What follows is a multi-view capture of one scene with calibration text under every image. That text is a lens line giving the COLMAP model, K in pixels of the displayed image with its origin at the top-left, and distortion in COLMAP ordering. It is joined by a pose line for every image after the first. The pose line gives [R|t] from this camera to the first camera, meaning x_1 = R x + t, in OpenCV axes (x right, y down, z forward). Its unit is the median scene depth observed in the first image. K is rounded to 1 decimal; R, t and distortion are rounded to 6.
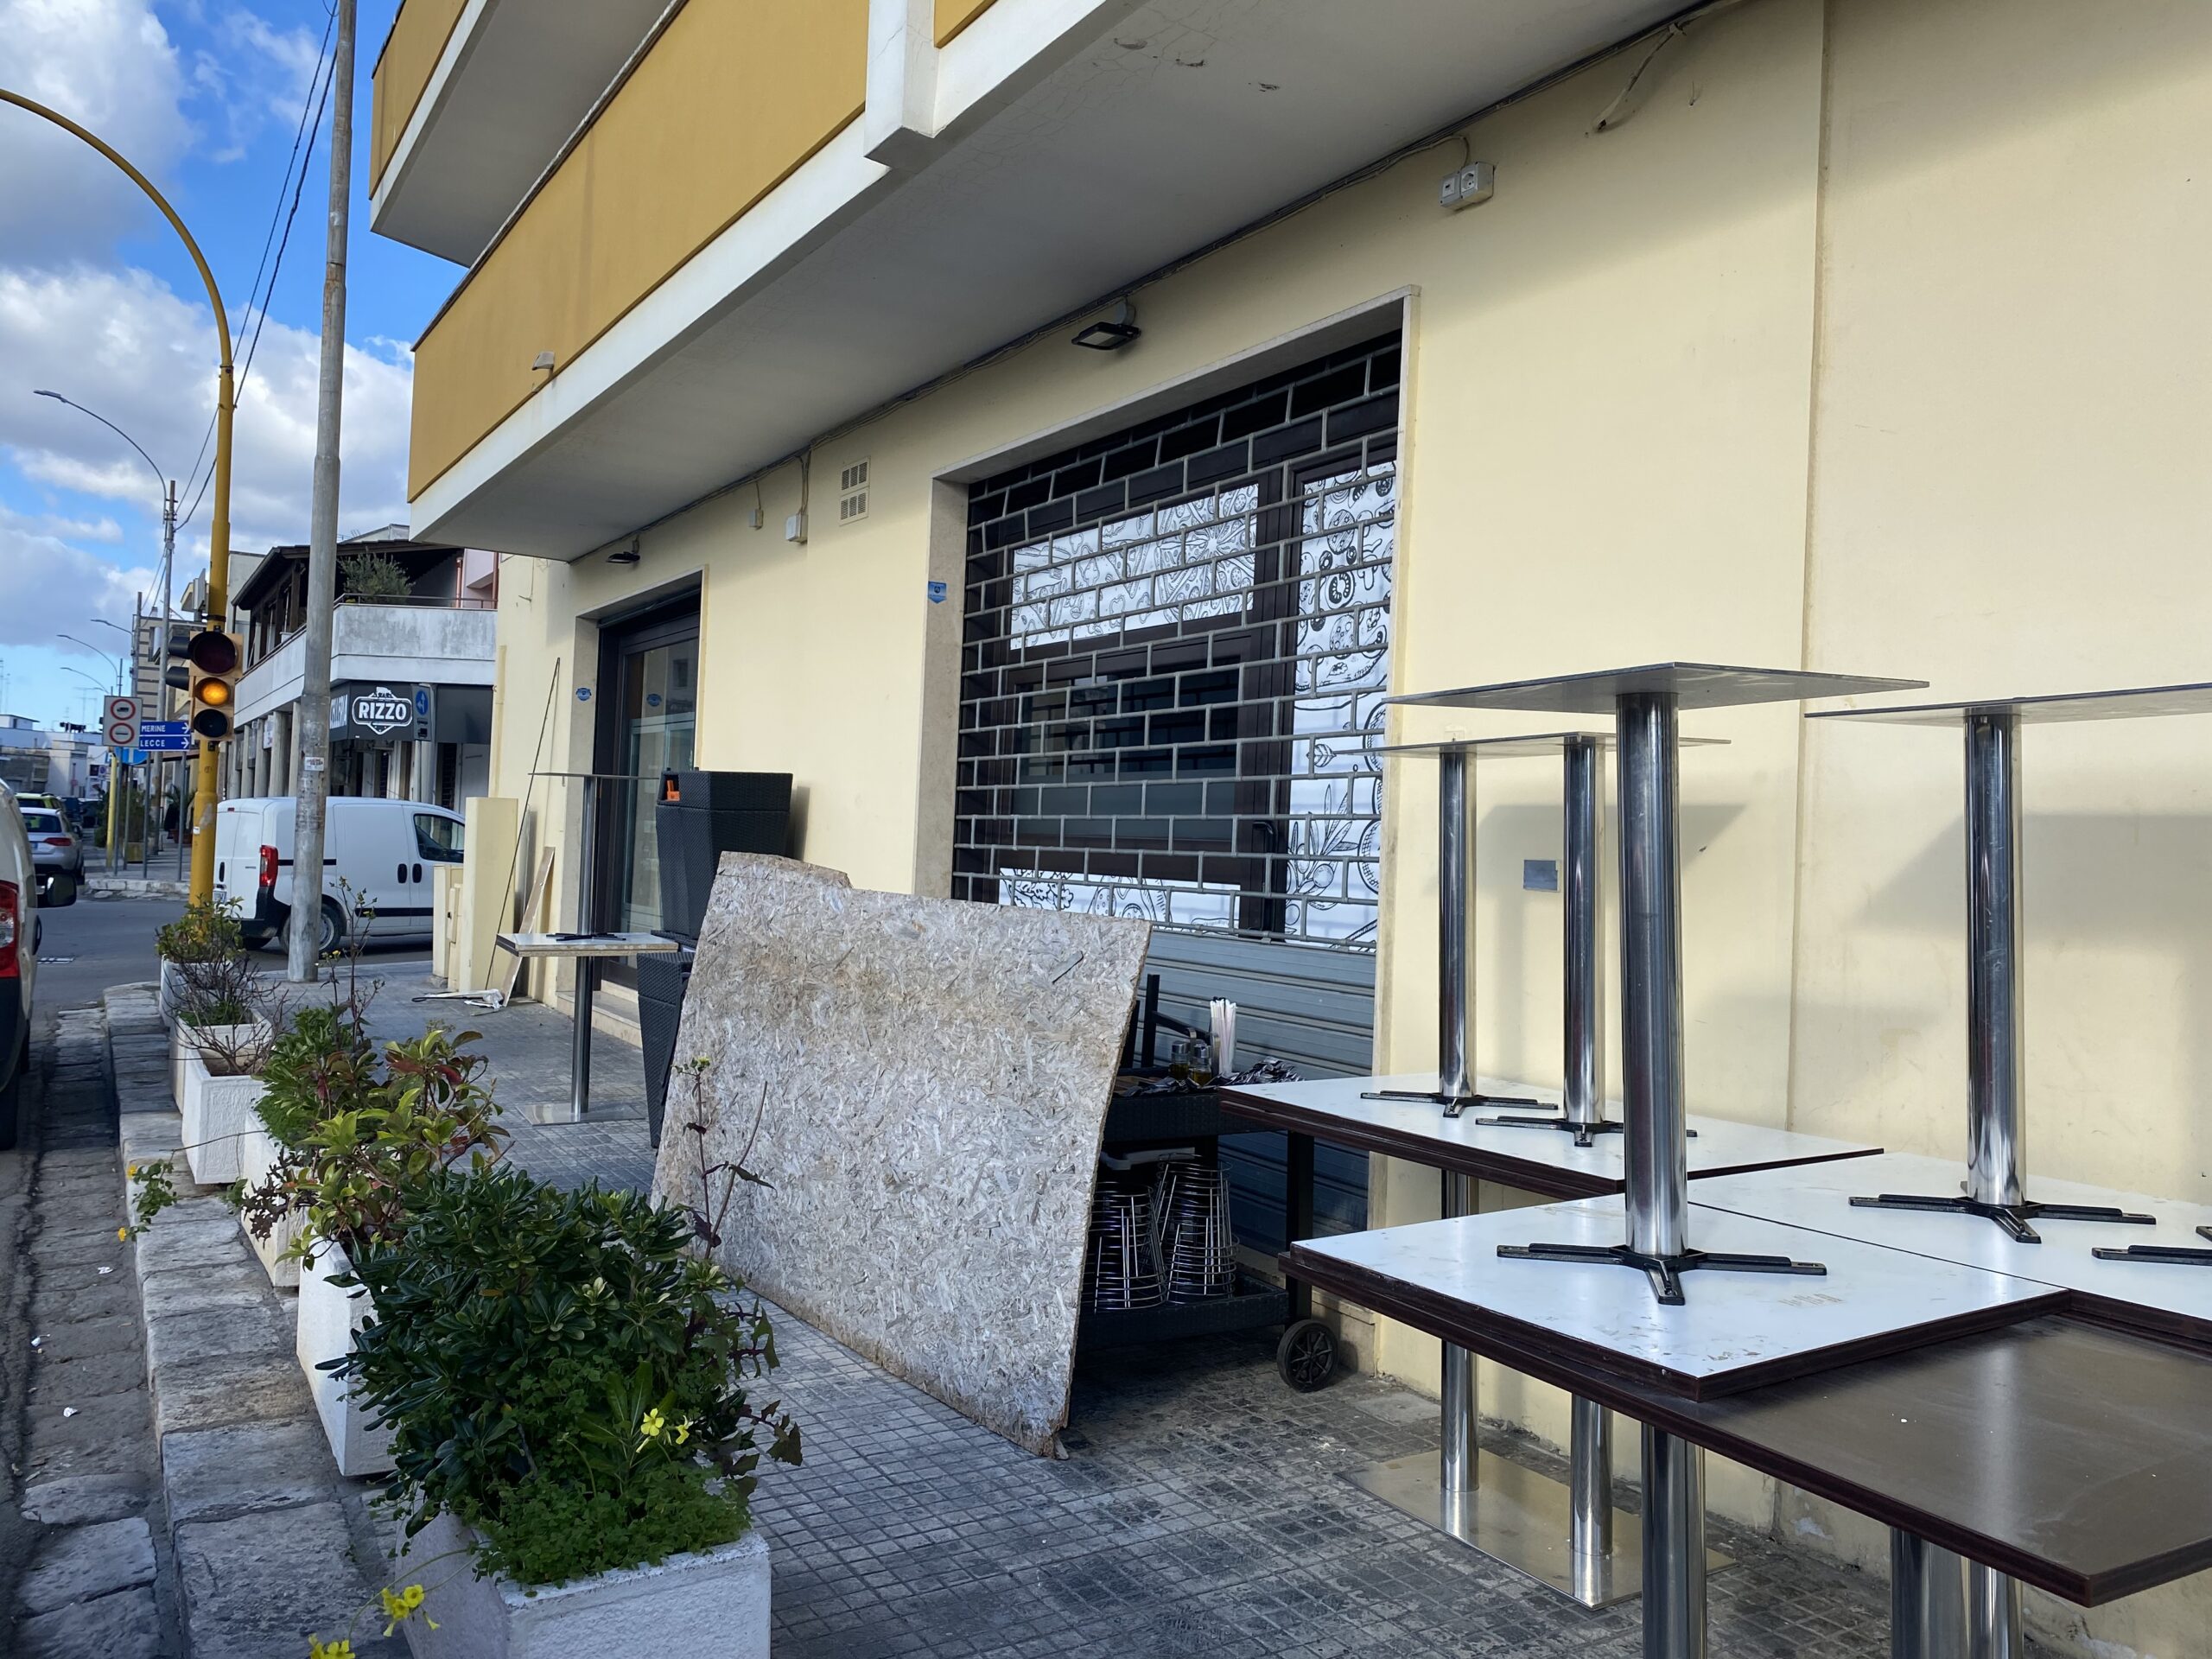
lens RADIAL K [[1681.5, 0, 1107.0], [0, 1681.5, 821.7], [0, 0, 1]] dist [0.046690, -0.028435]
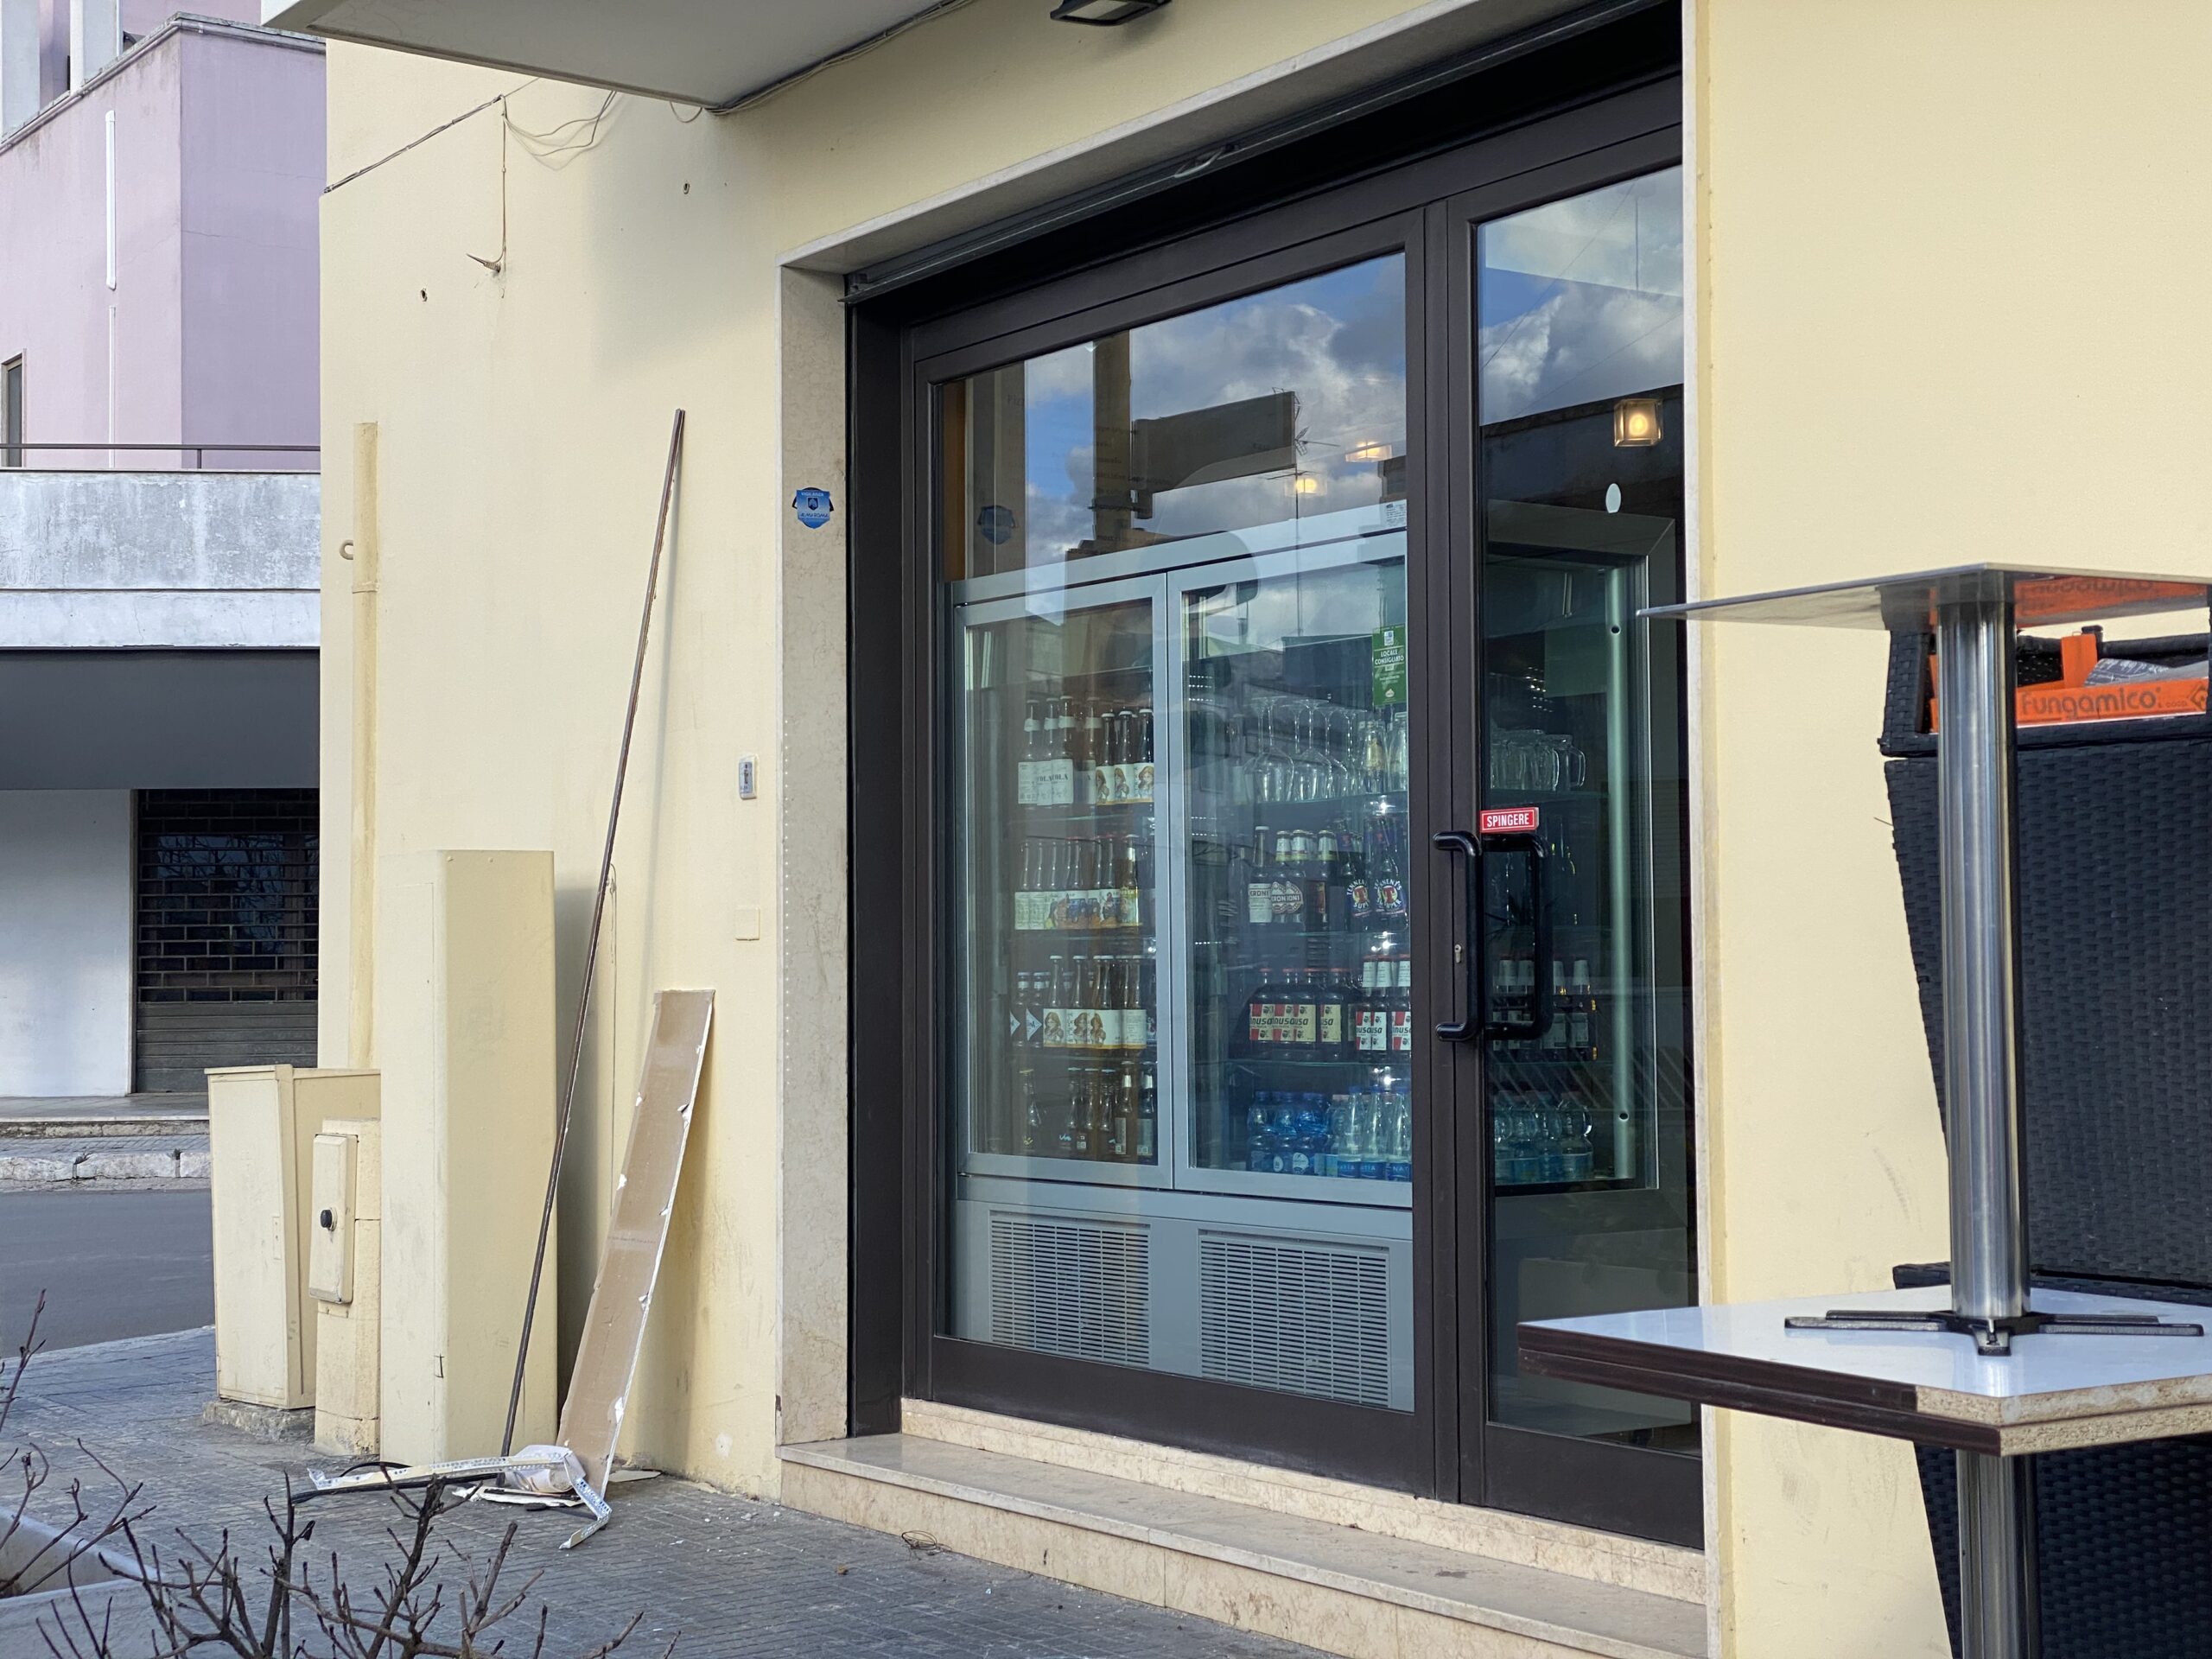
lens RADIAL K [[3311.0, 0, 1098.8], [0, 3311.0, 840.5], [0, 0, 1]] dist [0.139023, 0.000000]
pose [[0.997524, -0.046453, 0.052809, -0.291895], [0.047946, 0.998475, -0.027353, 0.007180], [-0.051458, 0.029818, 0.998230, 0.371891]]
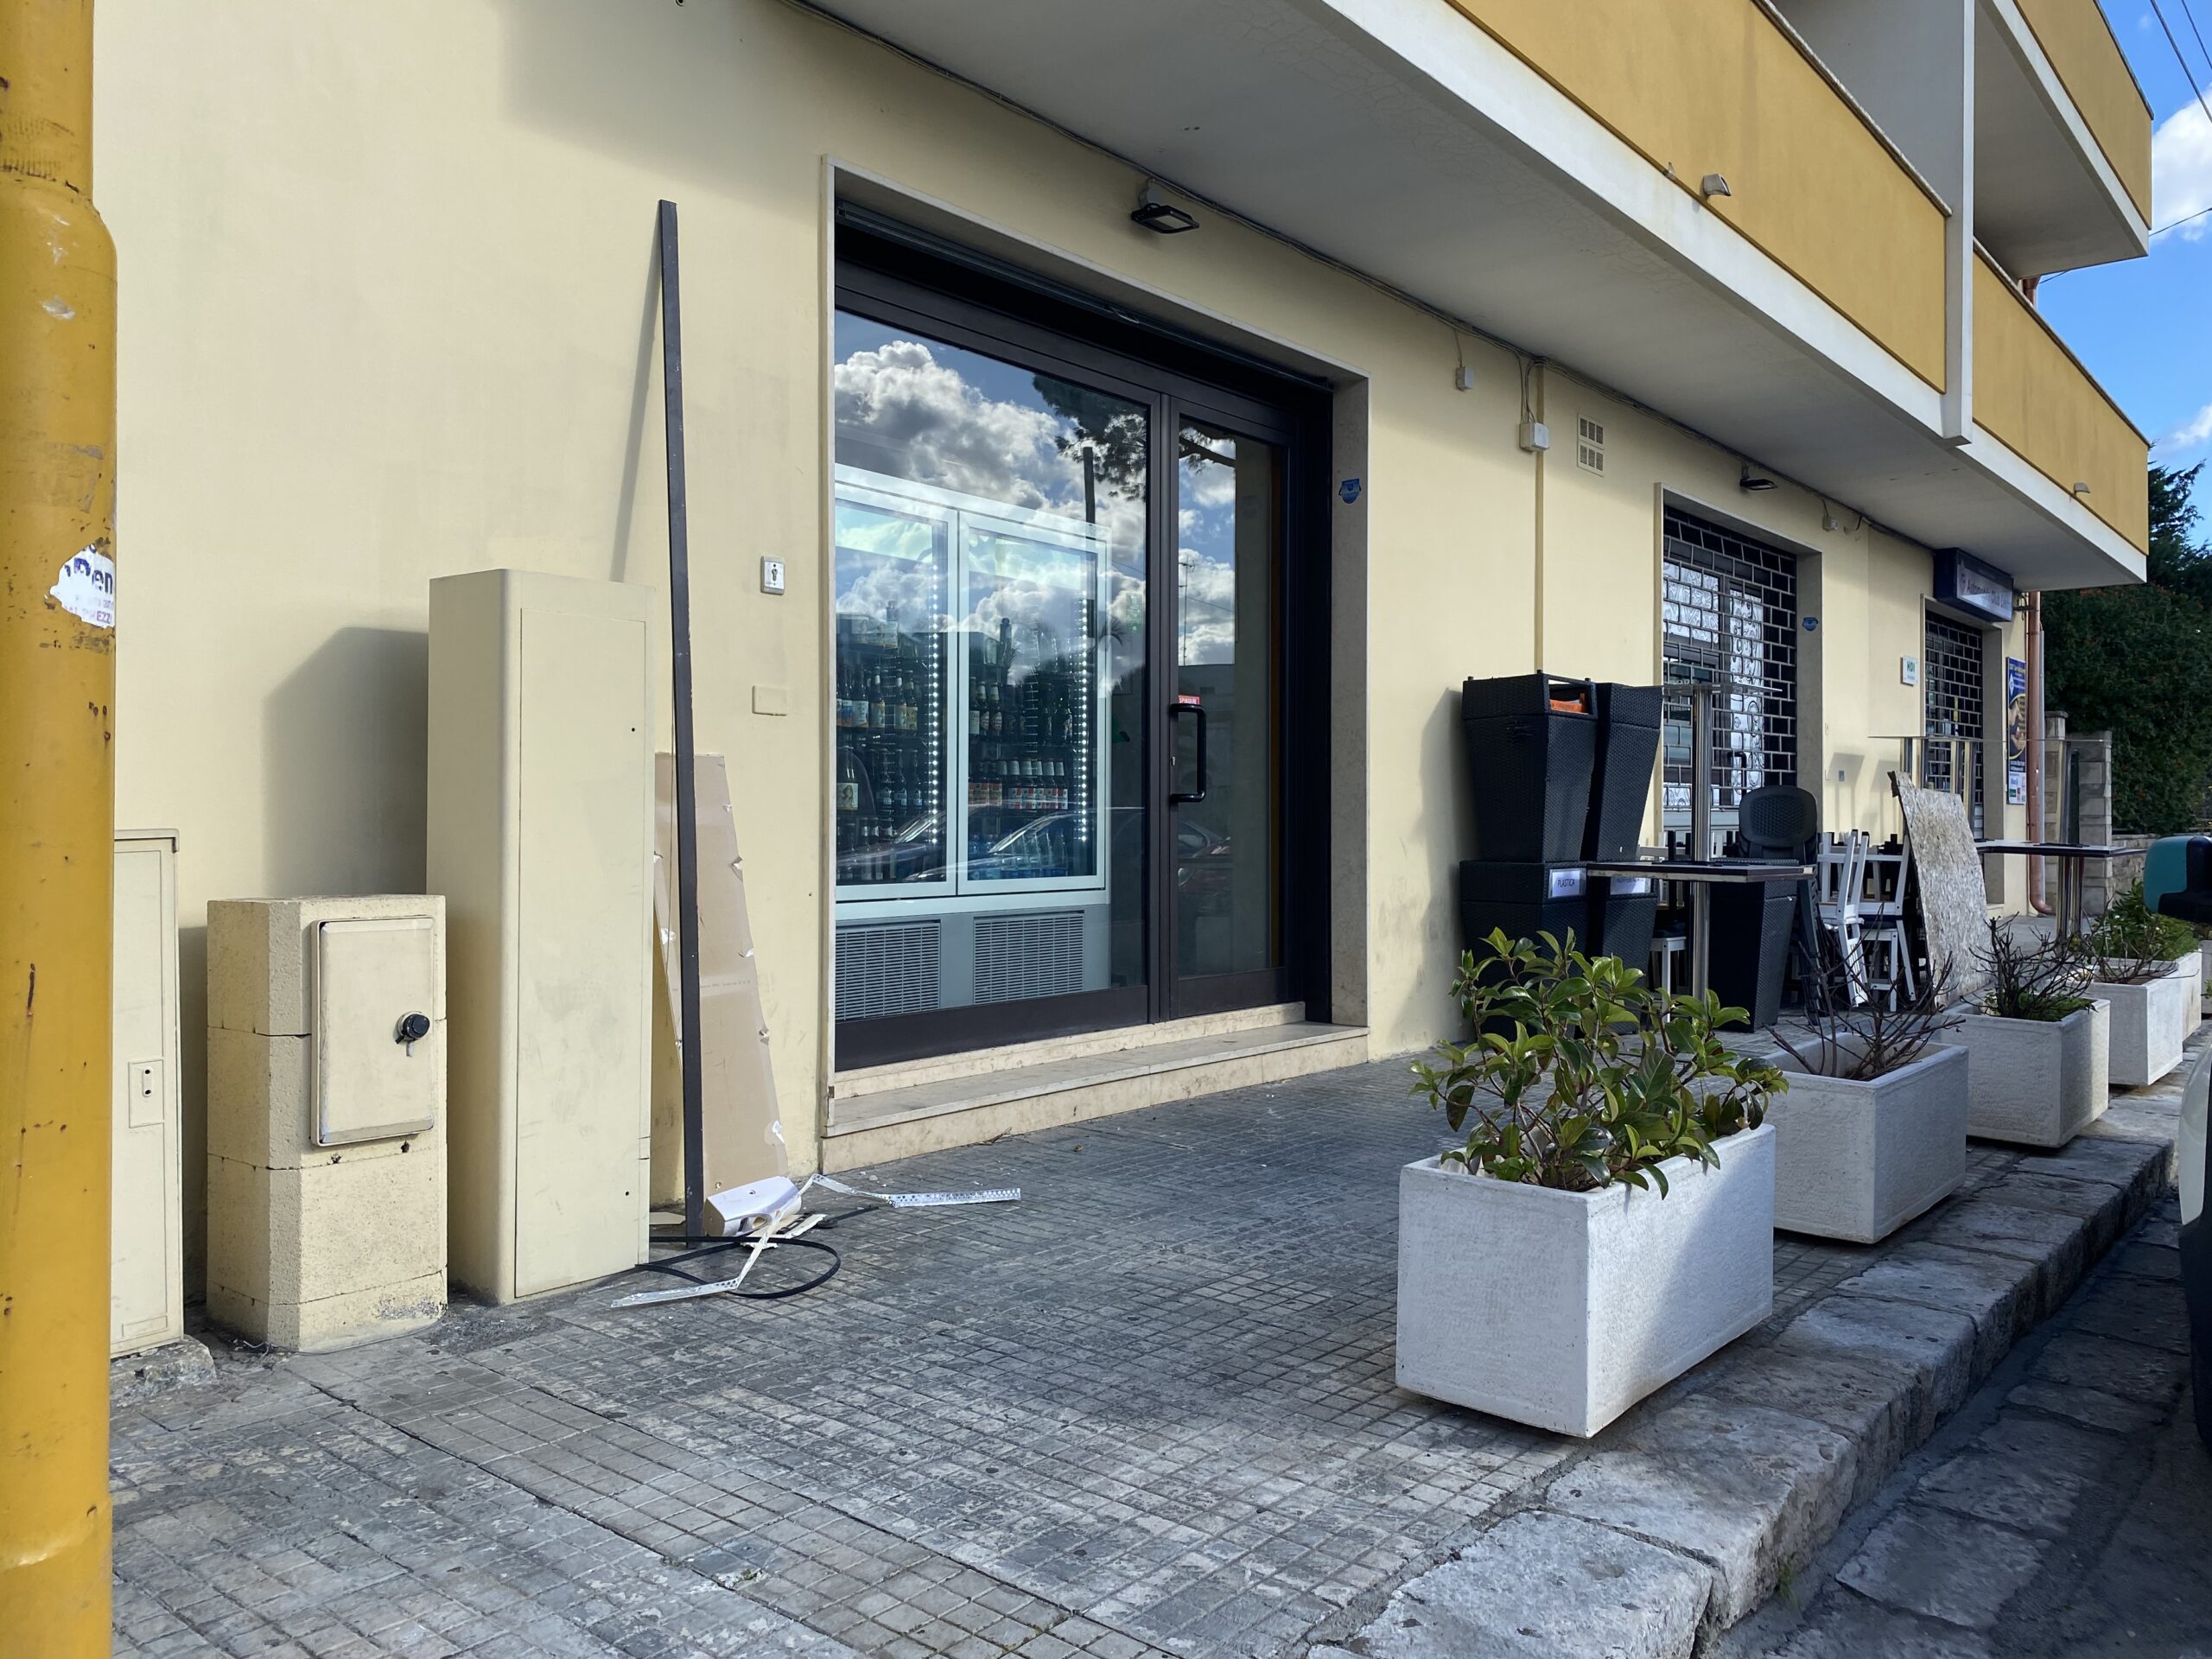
lens RADIAL K [[1681.5, 0, 1105.5], [0, 1681.5, 808.3], [0, 0, 1]] dist [0.046690, -0.028435]
pose [[-0.330027, -0.034605, 0.943337, -0.706782], [-0.025397, 0.999292, 0.027772, 0.014126], [-0.943630, -0.014792, -0.330672, 1.063954]]
